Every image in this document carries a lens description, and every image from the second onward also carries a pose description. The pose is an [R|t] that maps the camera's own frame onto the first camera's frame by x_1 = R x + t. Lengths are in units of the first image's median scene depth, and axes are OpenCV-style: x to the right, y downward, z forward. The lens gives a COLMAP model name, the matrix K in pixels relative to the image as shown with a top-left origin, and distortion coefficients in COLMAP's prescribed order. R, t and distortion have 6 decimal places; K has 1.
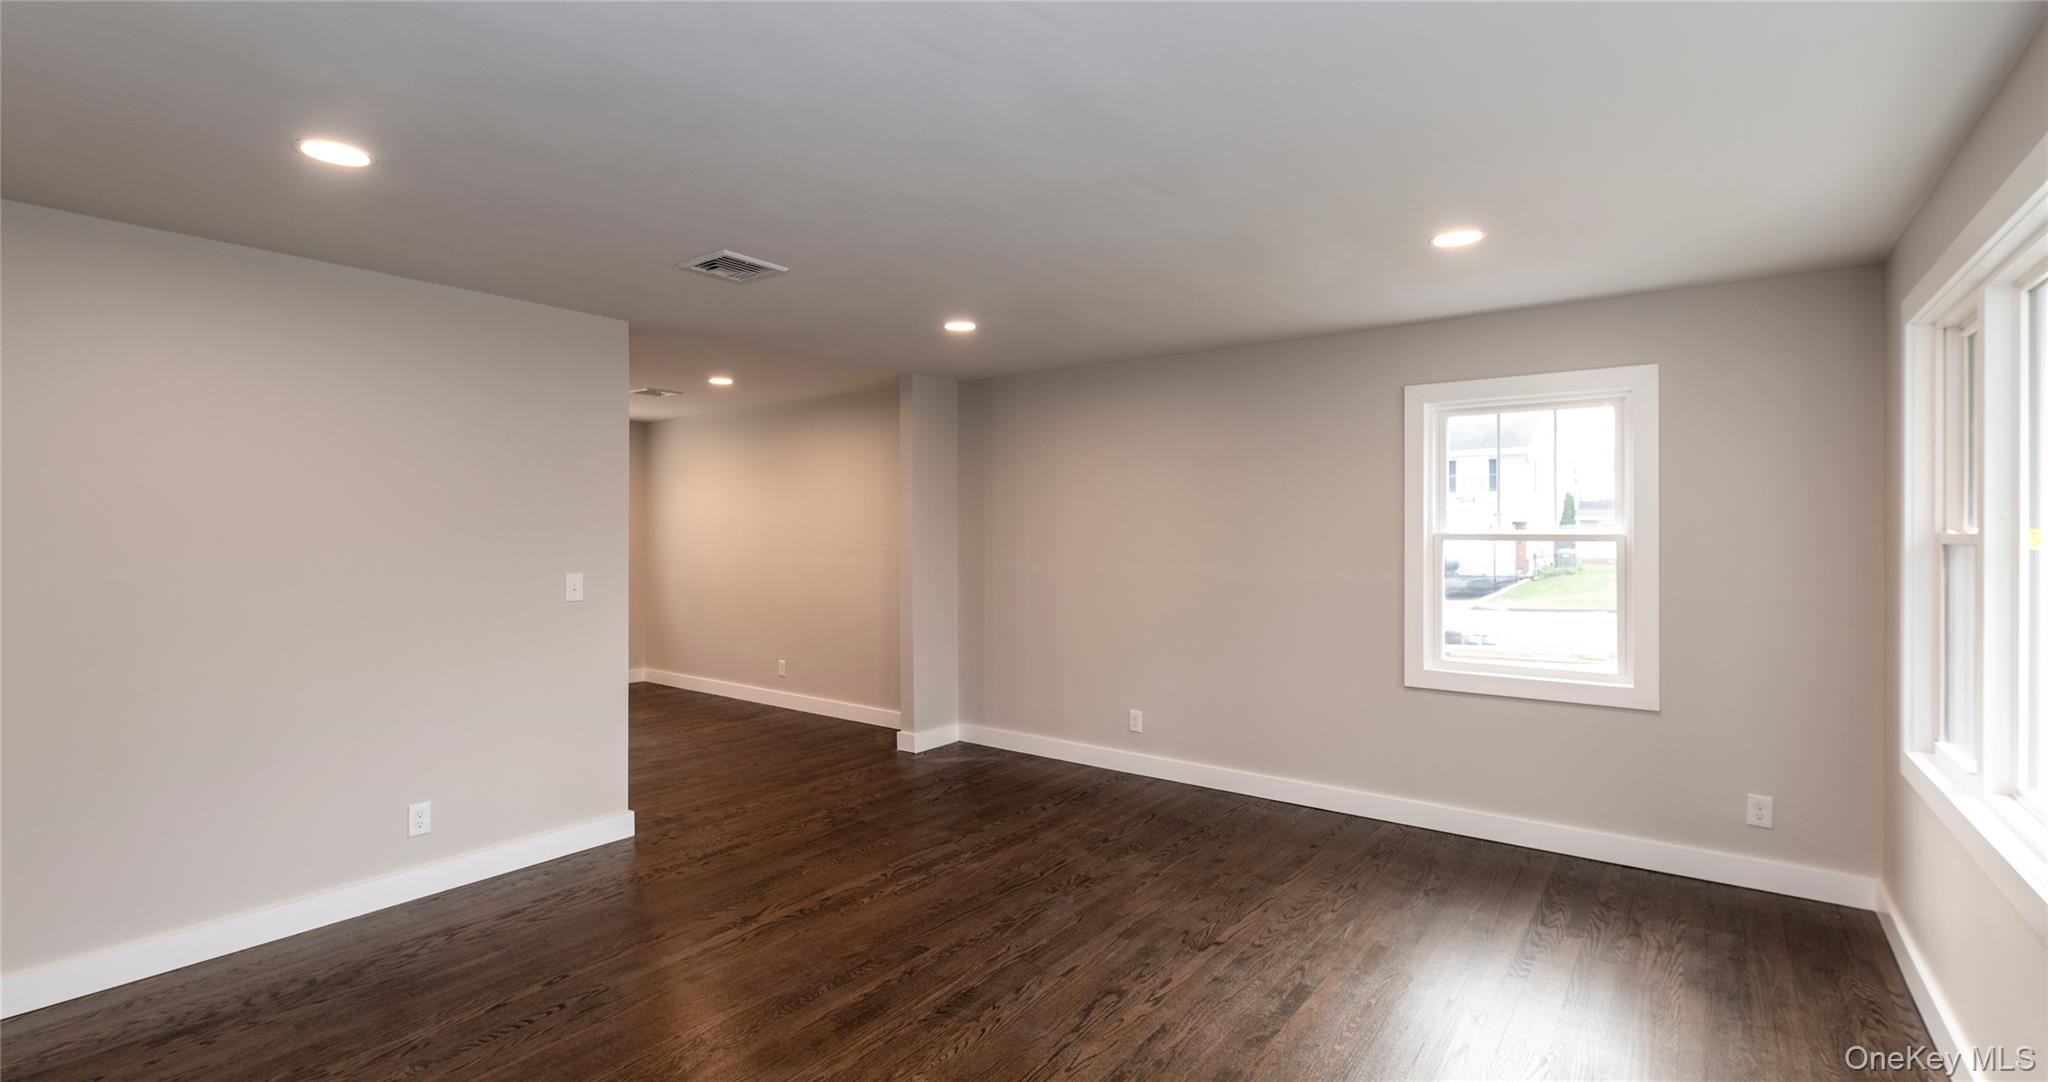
lens RADIAL K [[909.0, 0, 1036.6], [0, 909.0, 535.2], [0, 0, 1]] dist [-0.002938, -0.000256]
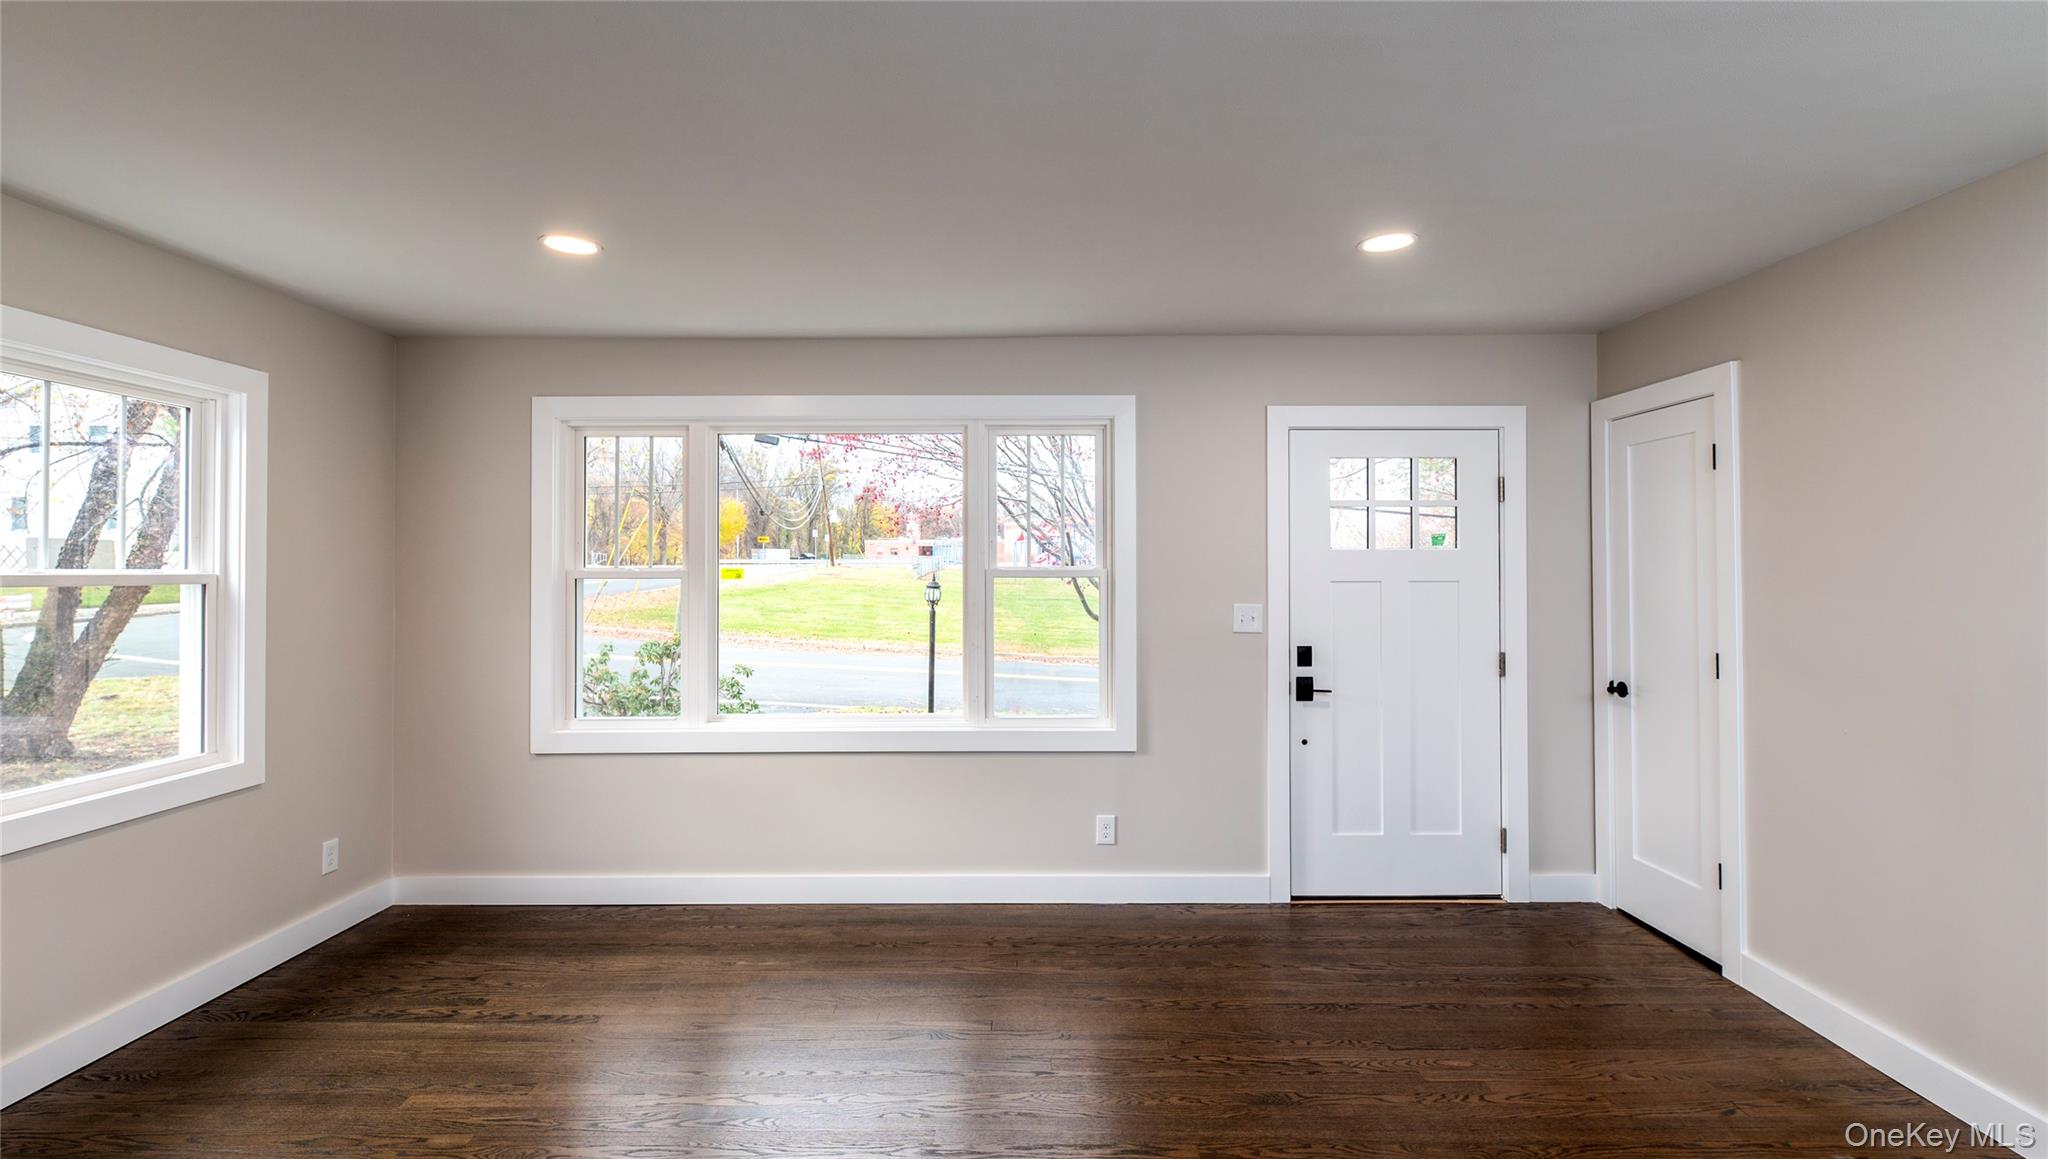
lens RADIAL K [[915.7, 0, 1032.4], [0, 915.7, 571.7], [0, 0, 1]] dist [0.003997, -0.000584]
pose [[-0.583129, -0.000385, 0.812379, -0.431918], [0.004710, 0.999981, 0.003855, -0.003942], [-0.812366, 0.006074, -0.583116, 0.916075]]
